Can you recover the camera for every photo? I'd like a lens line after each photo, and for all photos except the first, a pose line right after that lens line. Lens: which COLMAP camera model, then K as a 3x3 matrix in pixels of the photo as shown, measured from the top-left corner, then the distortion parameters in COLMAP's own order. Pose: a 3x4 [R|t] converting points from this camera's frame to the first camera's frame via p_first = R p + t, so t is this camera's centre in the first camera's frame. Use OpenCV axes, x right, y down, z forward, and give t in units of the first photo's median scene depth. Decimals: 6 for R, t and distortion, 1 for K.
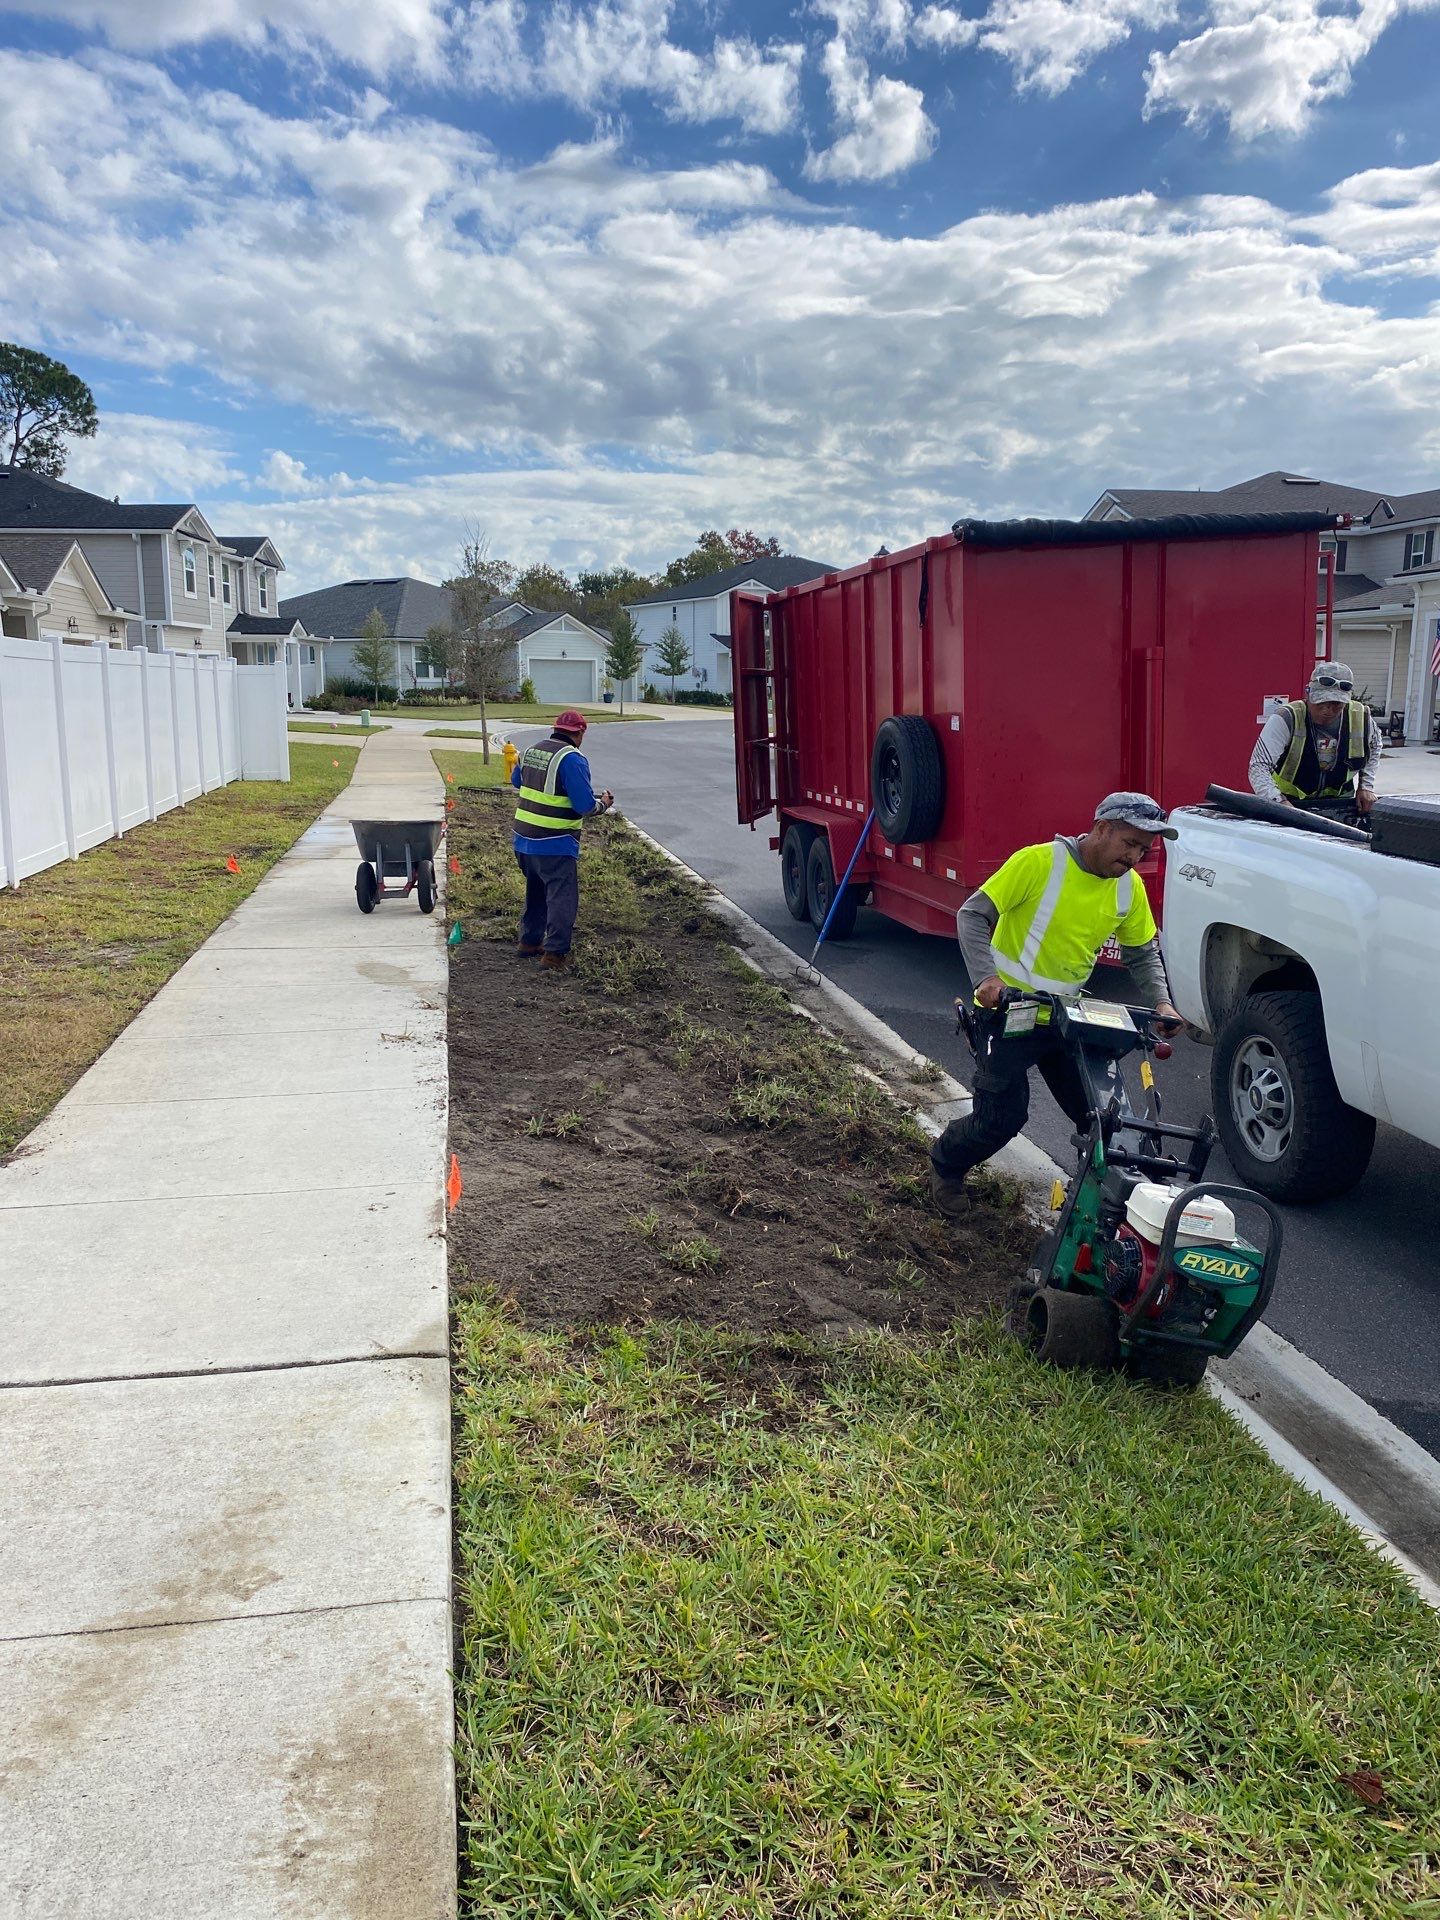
lens RADIAL K [[1493.6, 0, 720.0], [0, 1493.6, 960.0], [0, 0, 1]] dist [0.000457, -0.007522]
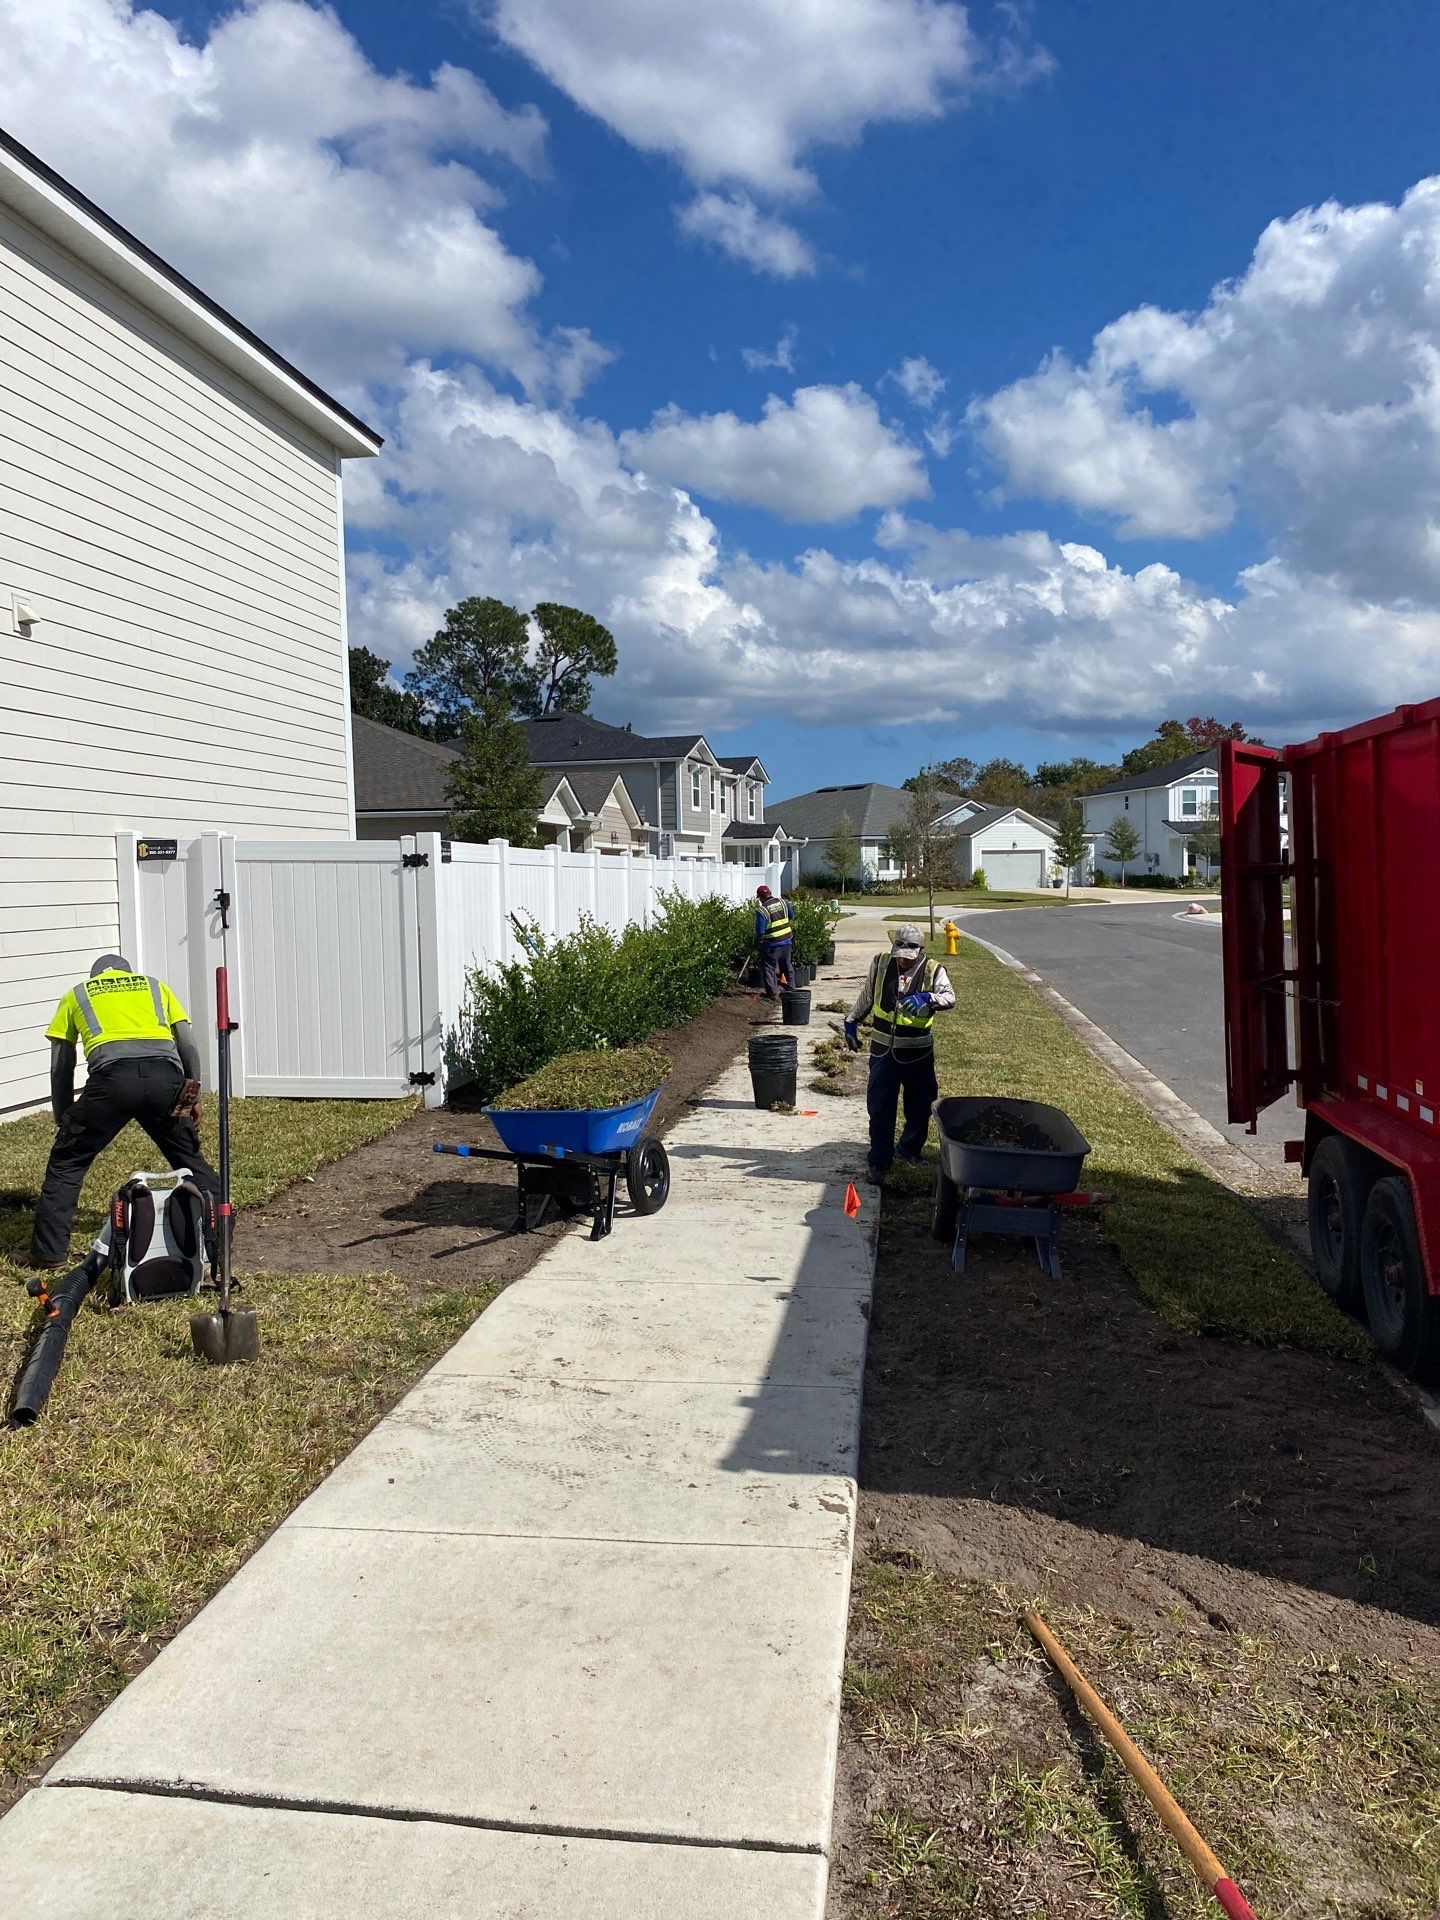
lens RADIAL K [[1473.6, 0, 703.9], [0, 1473.6, 958.7], [0, 0, 1]] dist [0.182159, -0.464417]
pose [[0.950277, -0.006016, -0.311349, 0.020954], [-0.032773, 0.992329, -0.119200, 0.016872], [0.309678, 0.123477, 0.942790, -0.098978]]
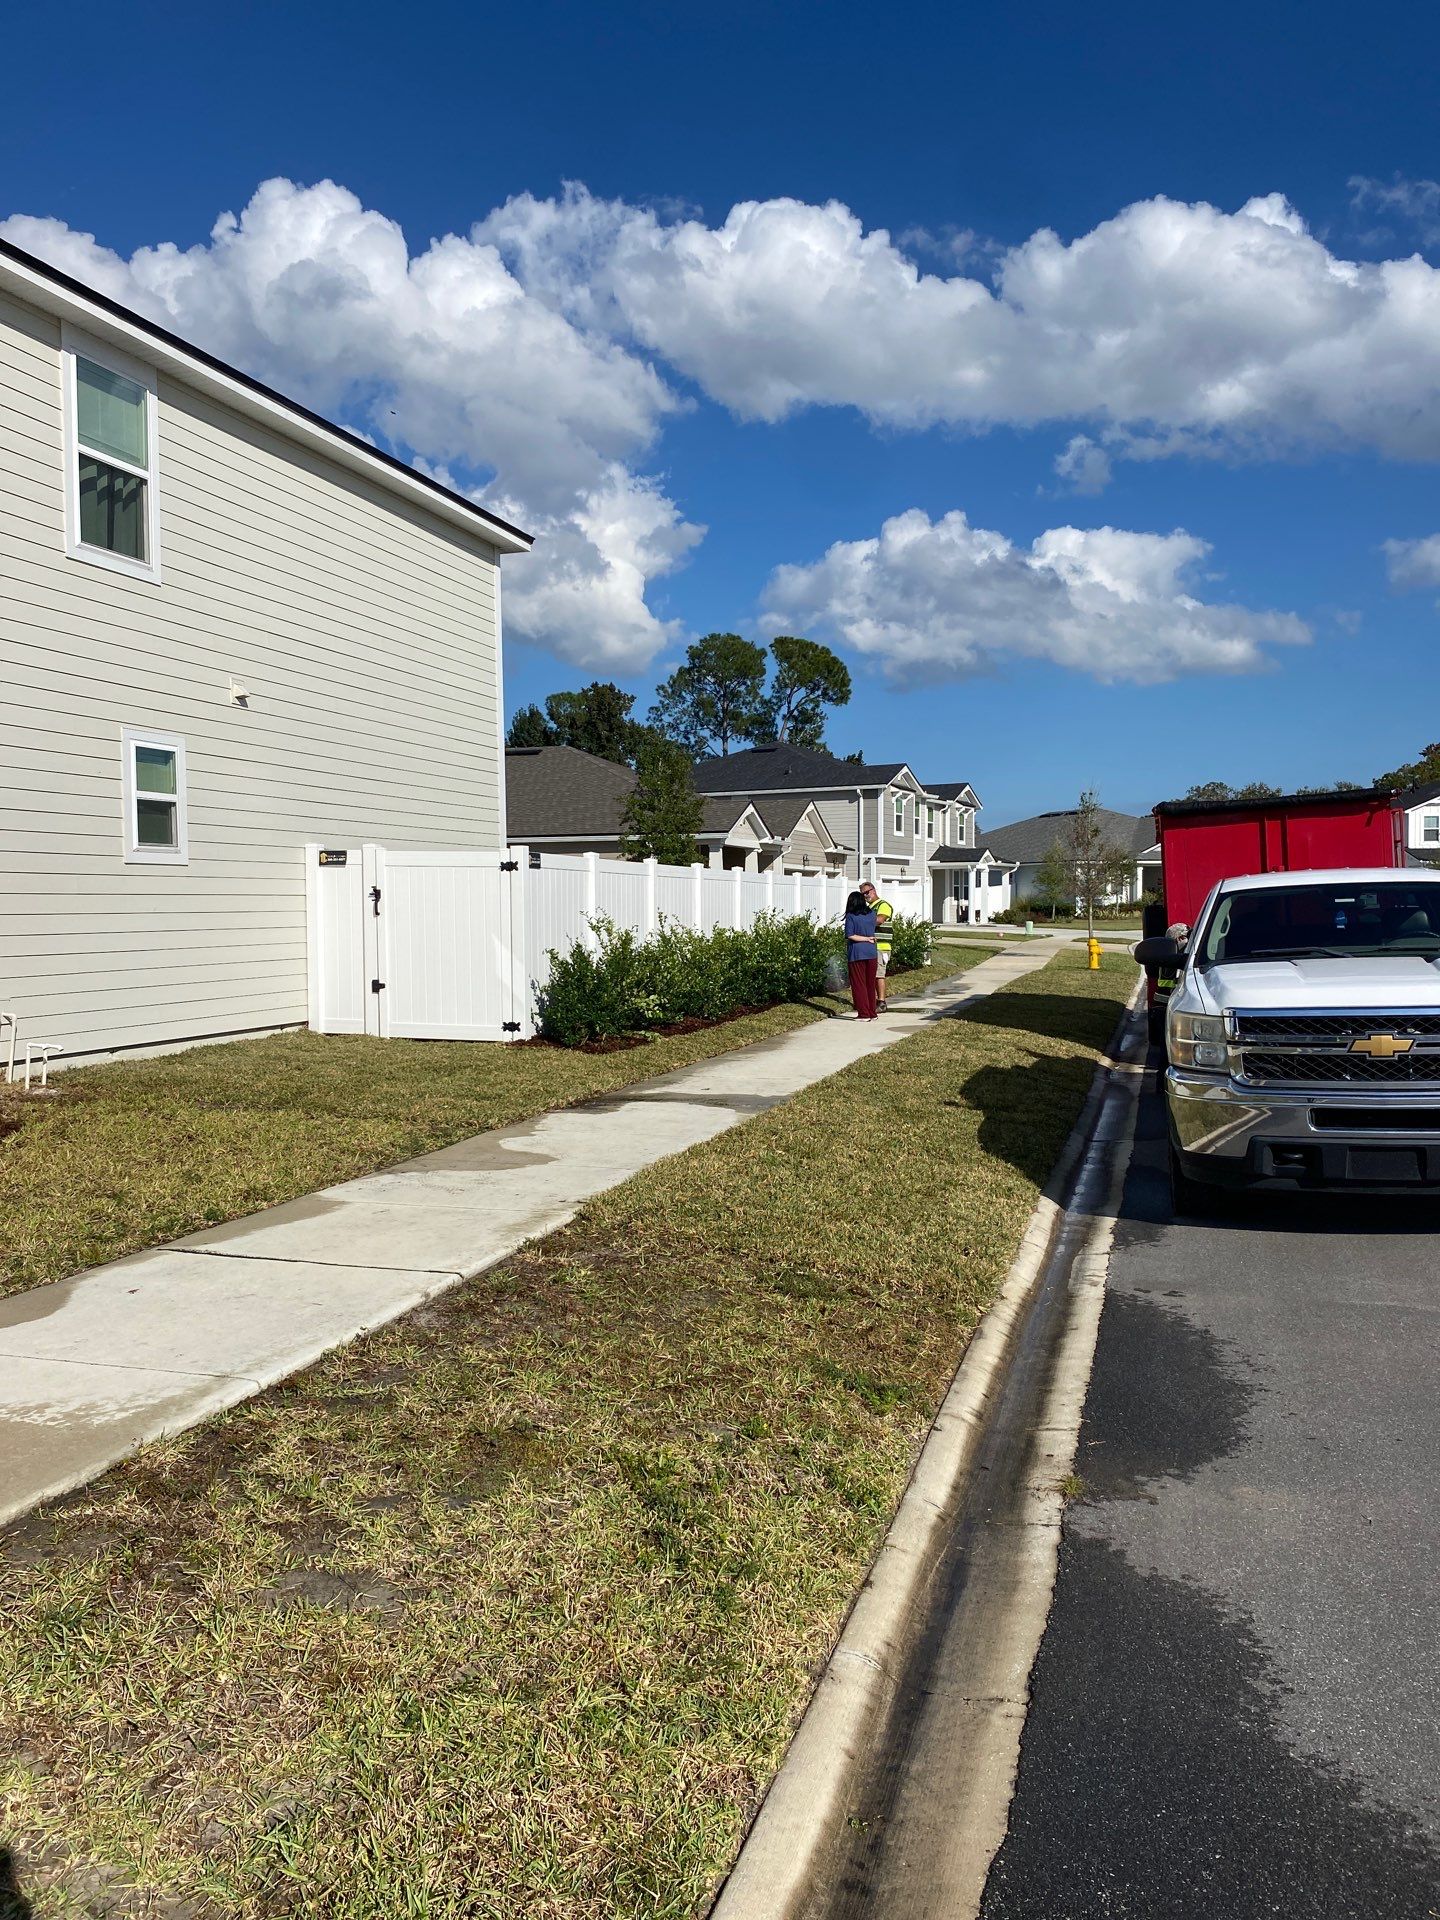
lens RADIAL K [[1473.6, 0, 703.9], [0, 1473.6, 958.7], [0, 0, 1]] dist [0.182159, -0.464417]
pose [[0.884315, 0.003146, -0.466881, 0.073805], [-0.071131, 0.989212, -0.128064, 0.028782], [0.461441, 0.146458, 0.874998, -0.137850]]
